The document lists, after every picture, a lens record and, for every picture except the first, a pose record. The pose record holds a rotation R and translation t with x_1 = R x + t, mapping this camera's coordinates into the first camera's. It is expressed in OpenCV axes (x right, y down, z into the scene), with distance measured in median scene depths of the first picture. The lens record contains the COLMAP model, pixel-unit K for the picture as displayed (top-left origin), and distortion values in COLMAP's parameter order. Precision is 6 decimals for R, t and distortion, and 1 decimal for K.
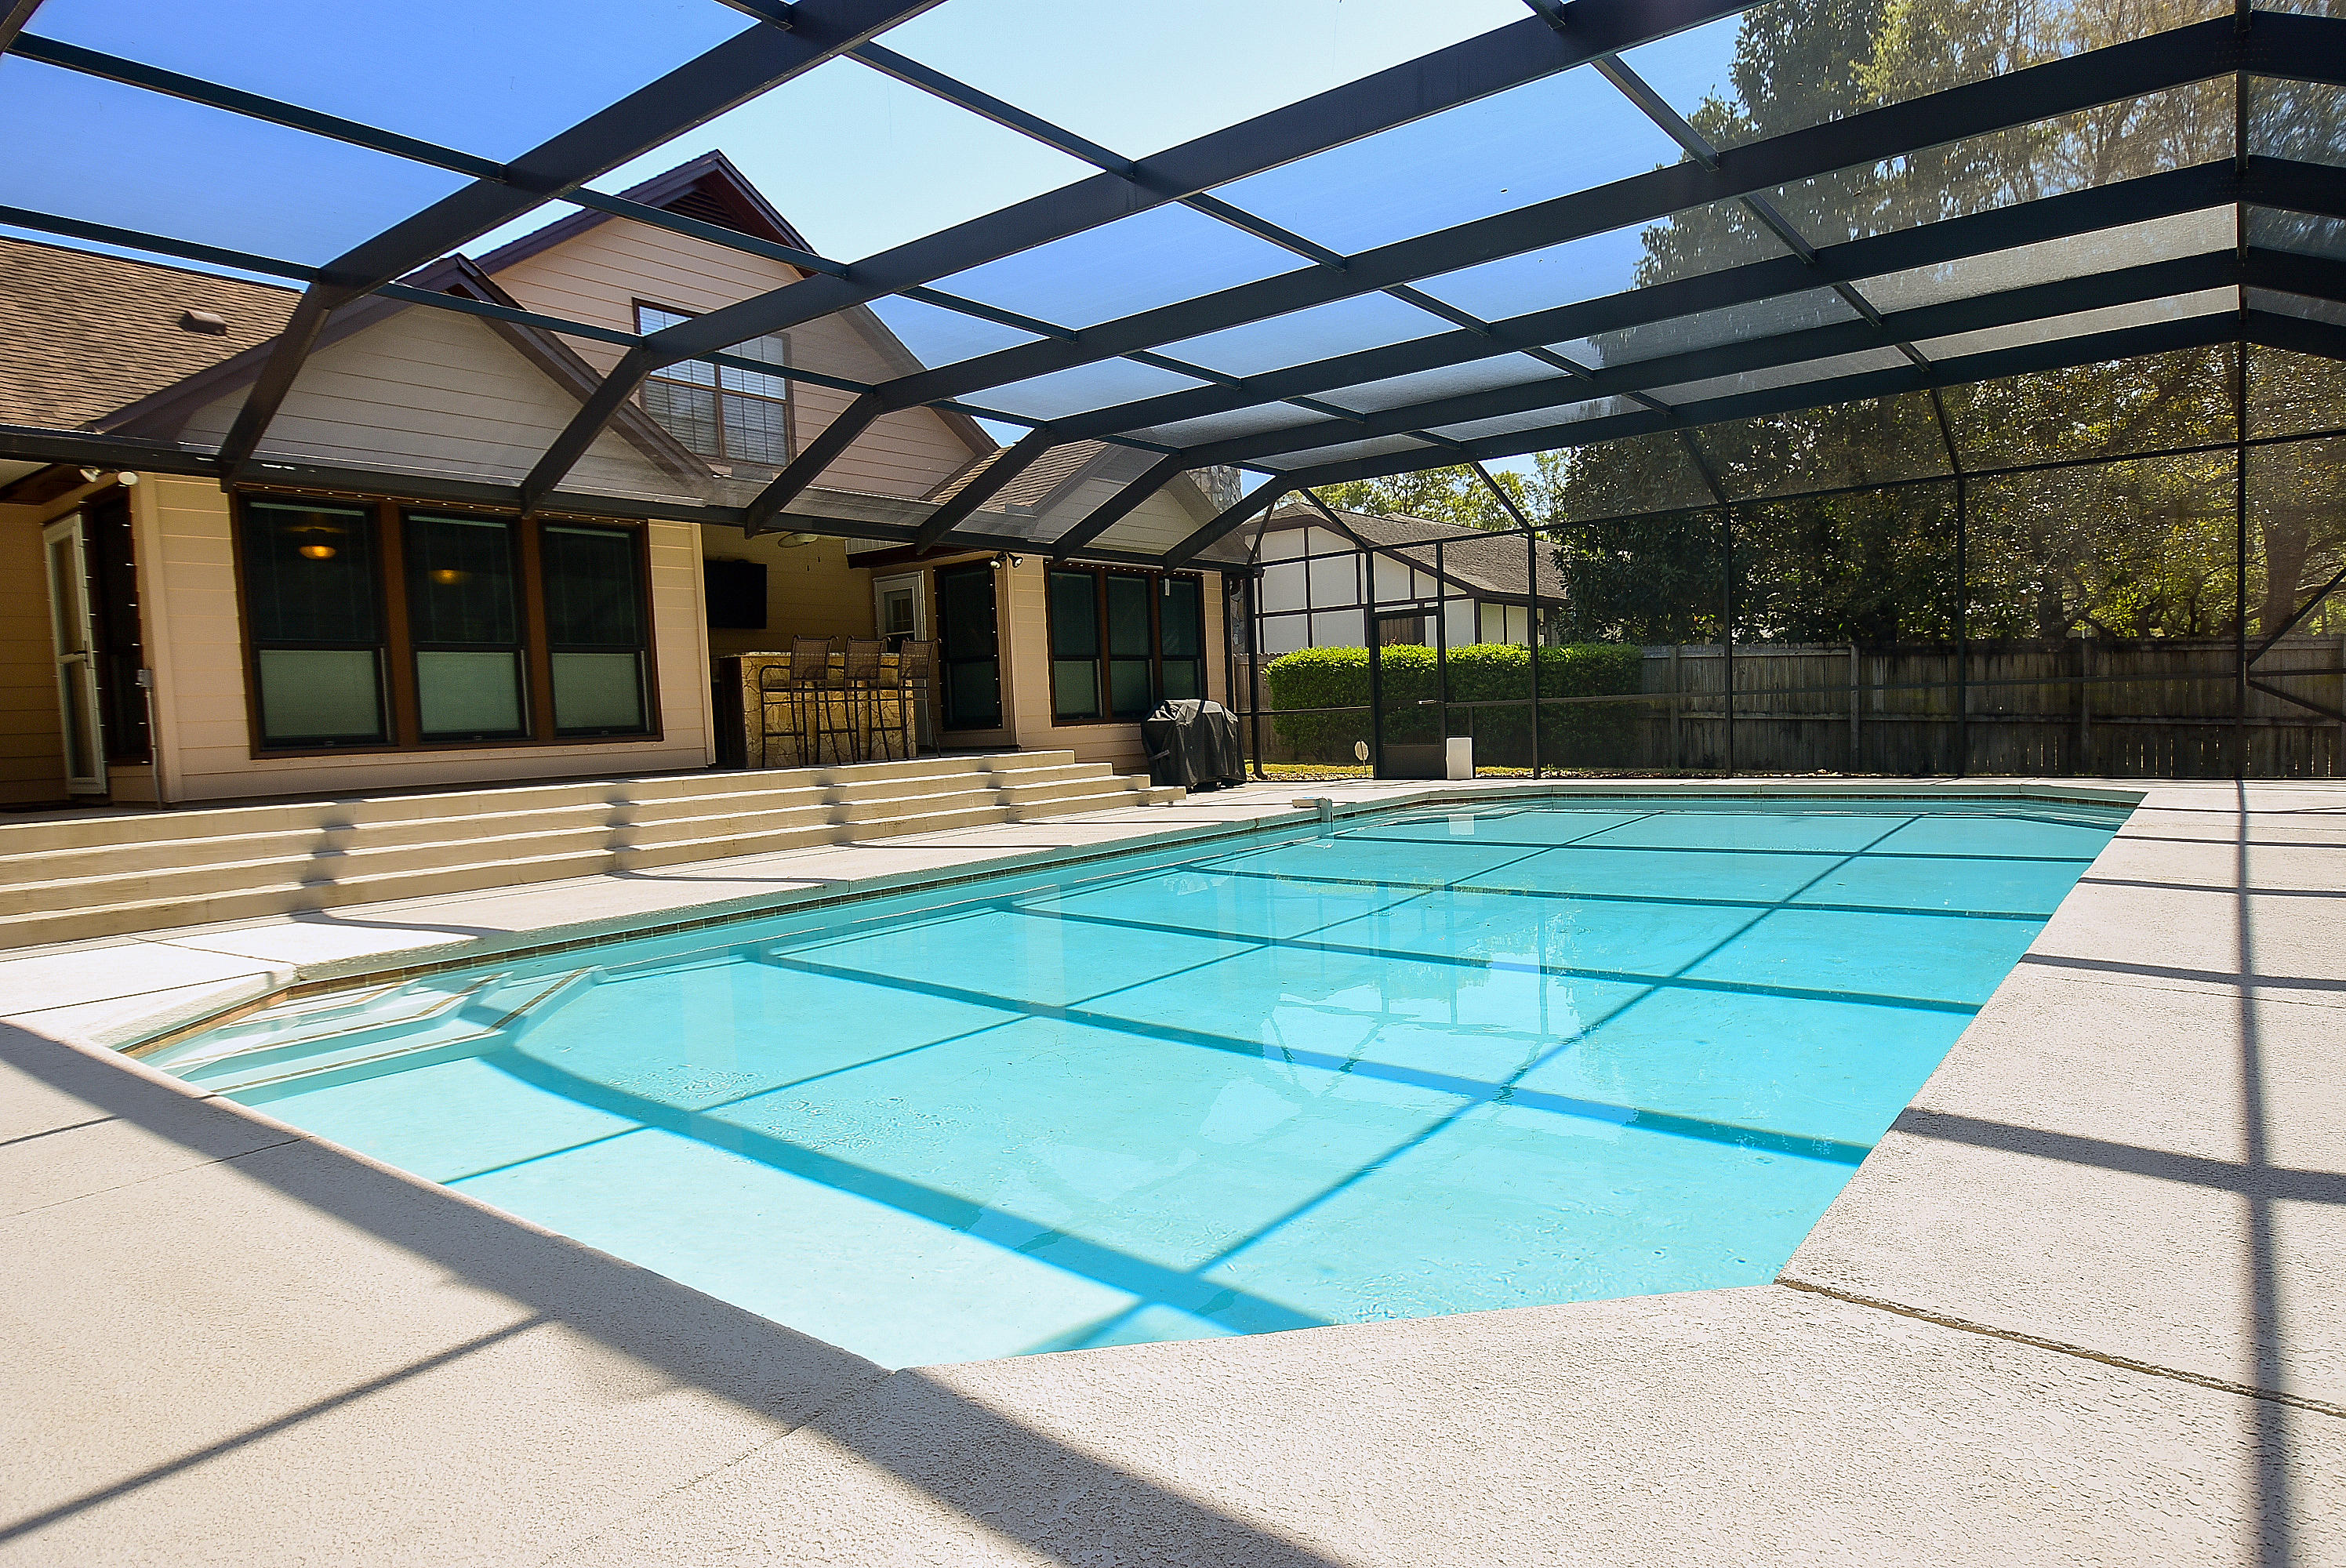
lens RADIAL K [[1361.1, 0, 1173.0], [0, 1361.1, 784.0], [0, 0, 1]] dist [0.001583, 0.000261]
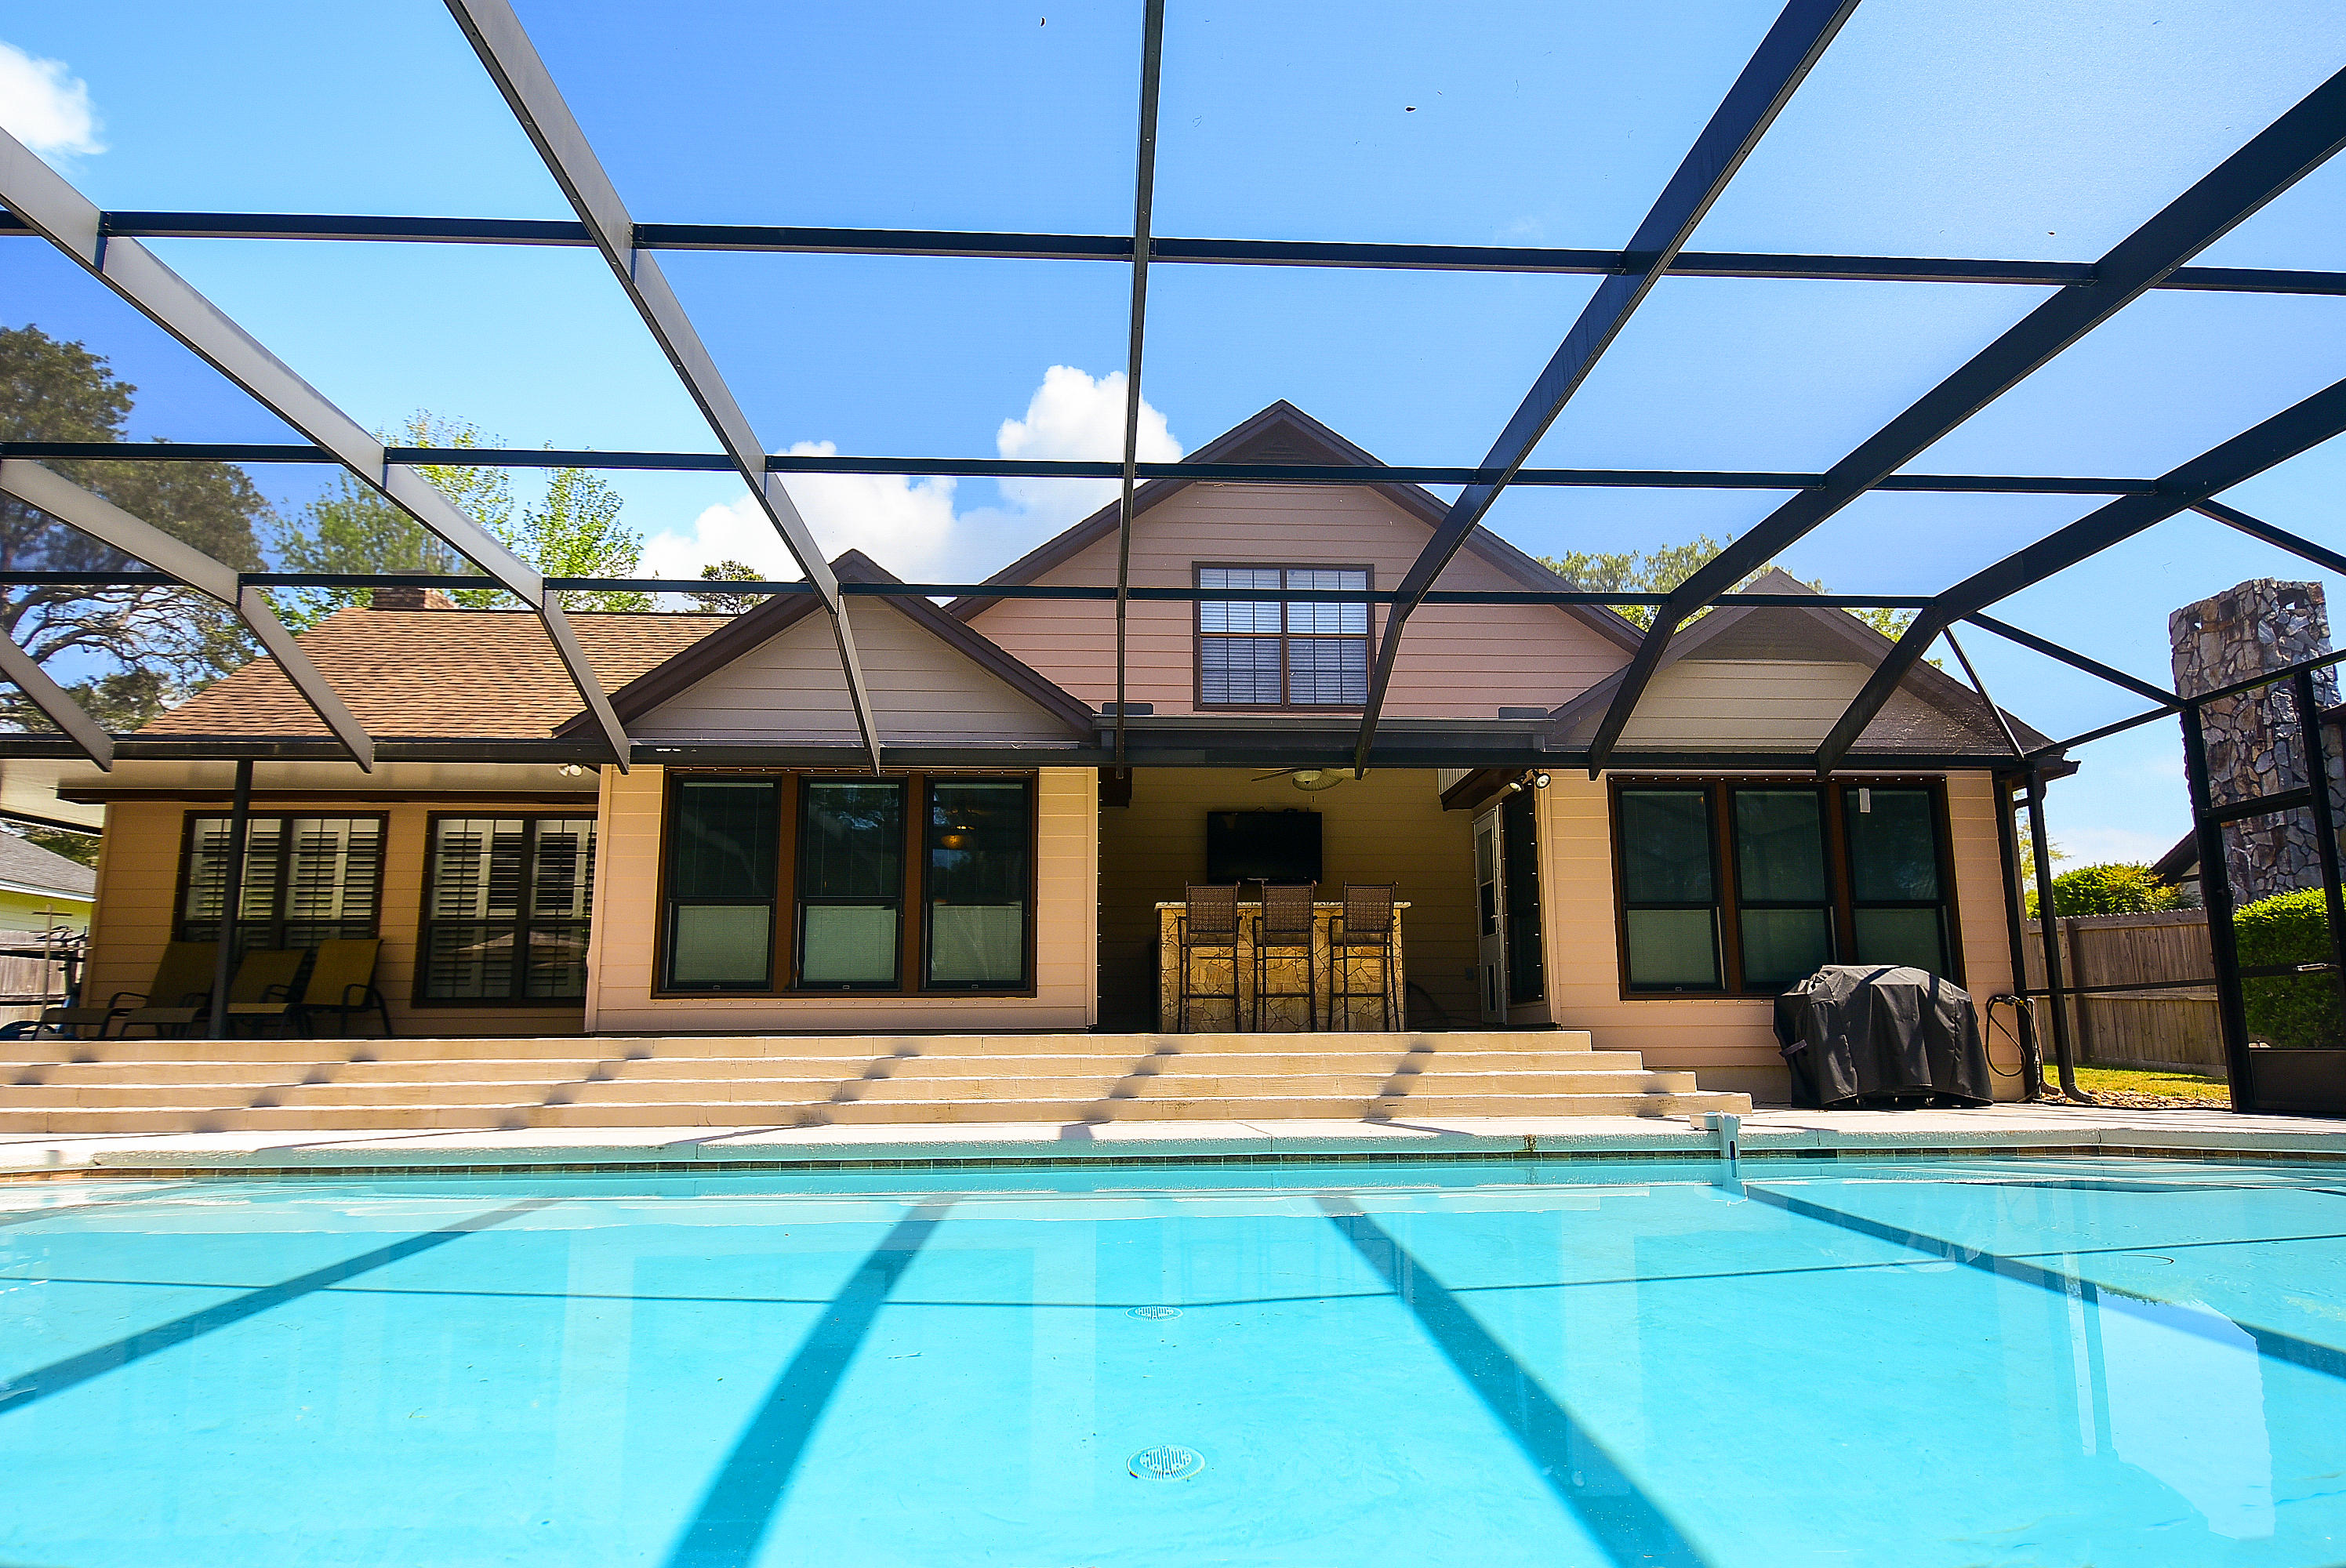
lens RADIAL K [[1411.6, 0, 1173.0], [0, 1411.6, 784.0], [0, 0, 1]] dist [0.002575, 0.000125]
pose [[0.661624, -0.093977, -0.743923, 0.396342], [-0.060768, 0.982132, -0.178114, -0.007534], [0.747369, 0.163051, 0.644091, 0.376557]]
